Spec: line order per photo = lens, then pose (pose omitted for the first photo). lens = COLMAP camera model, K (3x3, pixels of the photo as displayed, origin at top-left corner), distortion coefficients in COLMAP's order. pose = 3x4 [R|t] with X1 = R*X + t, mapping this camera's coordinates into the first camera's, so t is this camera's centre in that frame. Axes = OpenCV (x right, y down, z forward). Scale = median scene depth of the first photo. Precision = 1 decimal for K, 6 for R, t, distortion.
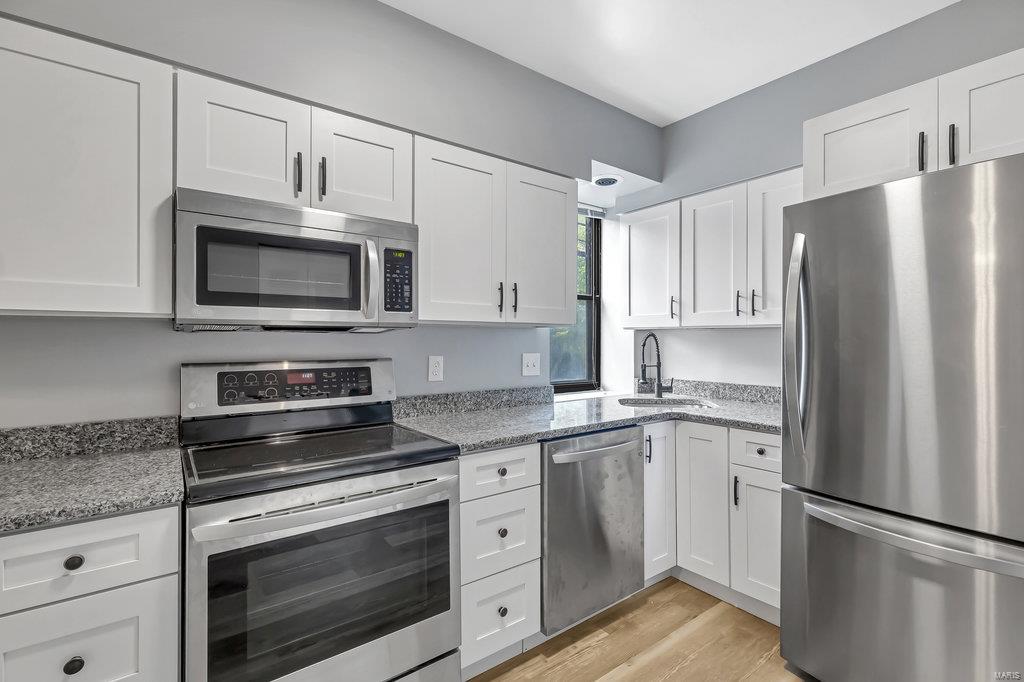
lens RADIAL K [[465.5, 0, 516.0], [0, 465.5, 337.4], [0, 0, 1]] dist [0.001071, 0.001004]
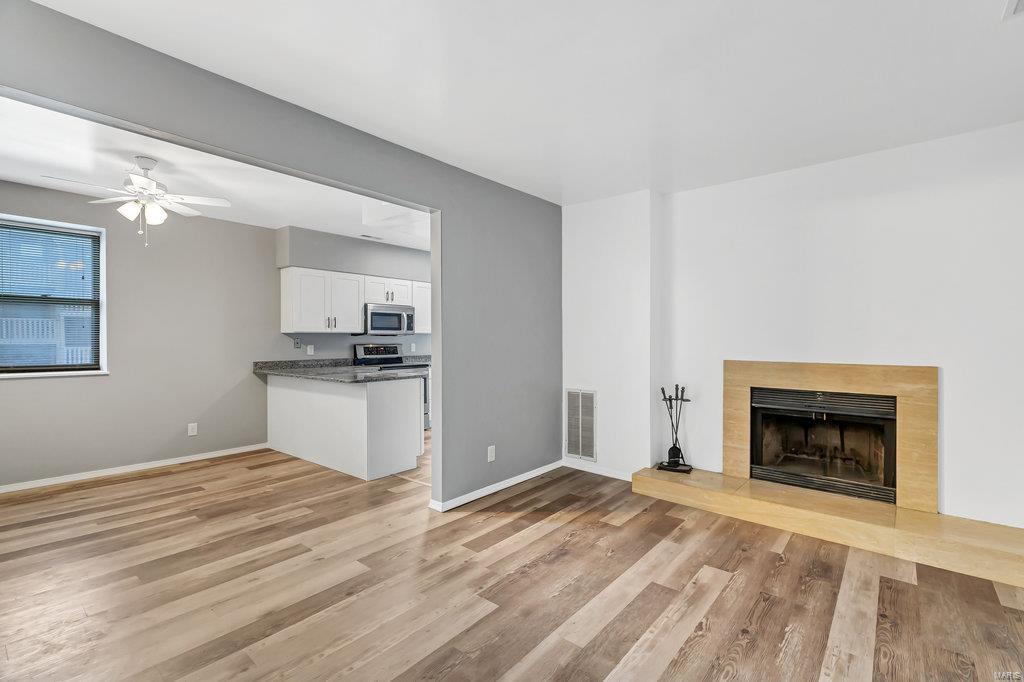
lens RADIAL K [[465.5, 0, 513.7], [0, 465.5, 338.4], [0, 0, 1]] dist [0.001071, 0.001004]
pose [[0.973765, -0.000612, 0.227555, -0.238251], [0.000115, 0.999998, 0.002198, -0.001499], [-0.227556, -0.002114, 0.973763, -2.291640]]
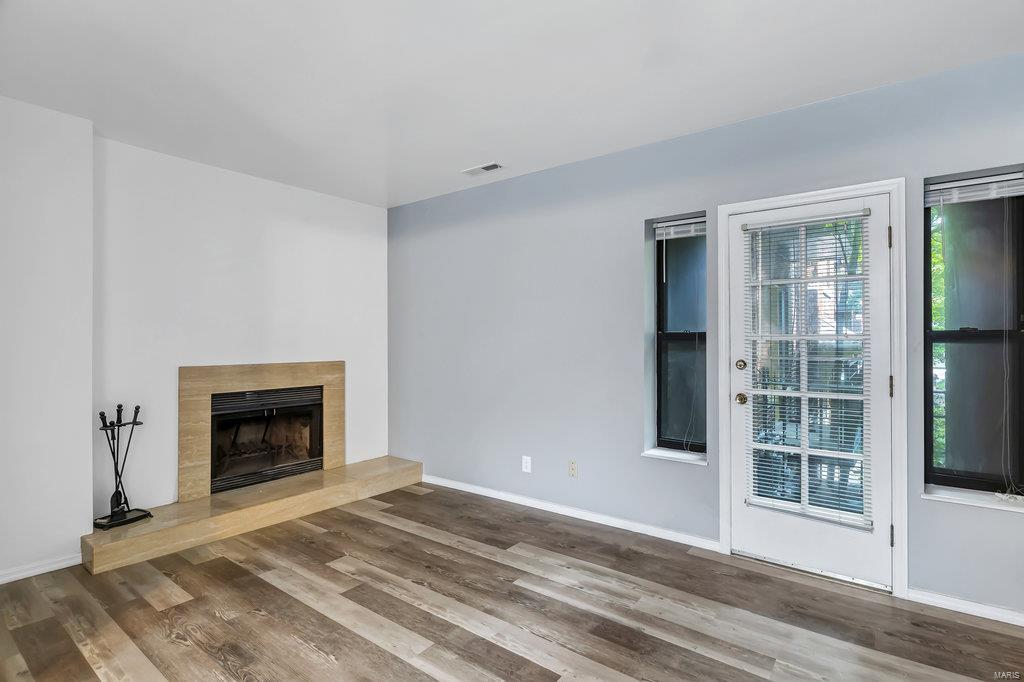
lens RADIAL K [[499.9, 0, 516.3], [0, 499.9, 334.5], [0, 0, 1]] dist [-0.008229, 0.004168]
pose [[-0.277175, 0.006665, 0.960796, -0.900586], [-0.001149, 0.999973, -0.007268, -0.008888], [-0.960819, -0.003118, -0.277160, -1.333347]]
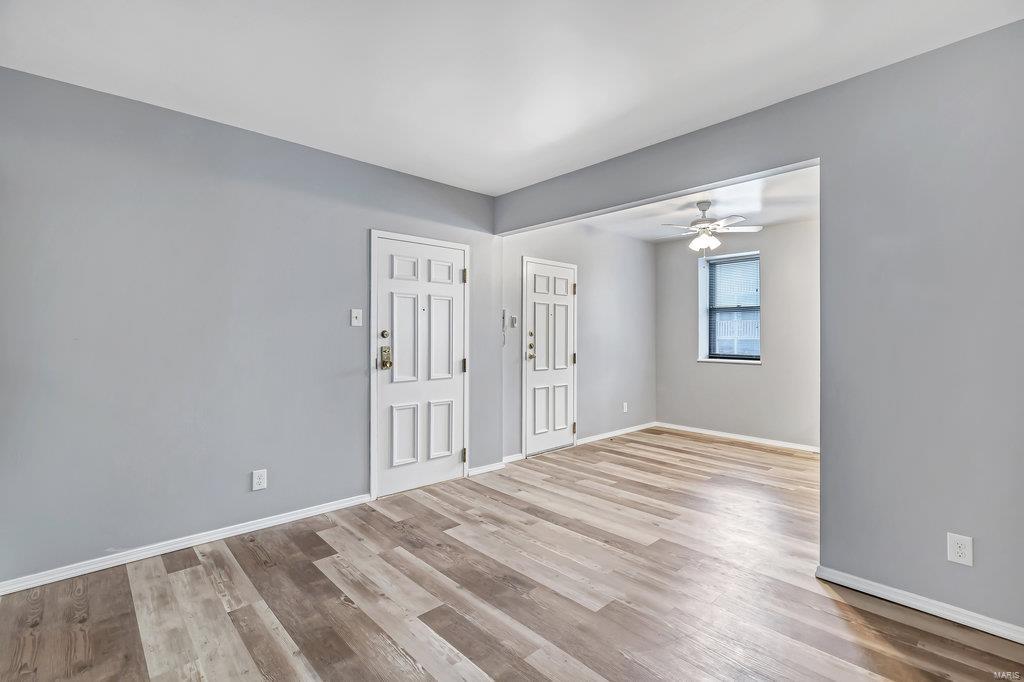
lens RADIAL K [[465.5, 0, 512.0], [0, 465.5, 336.9], [0, 0, 1]] dist [0.001071, 0.001004]
pose [[0.100788, 0.001380, -0.994907, 0.938171], [0.001528, 0.999998, 0.001542, 0.002261], [0.994907, -0.001676, 0.100786, -1.558505]]
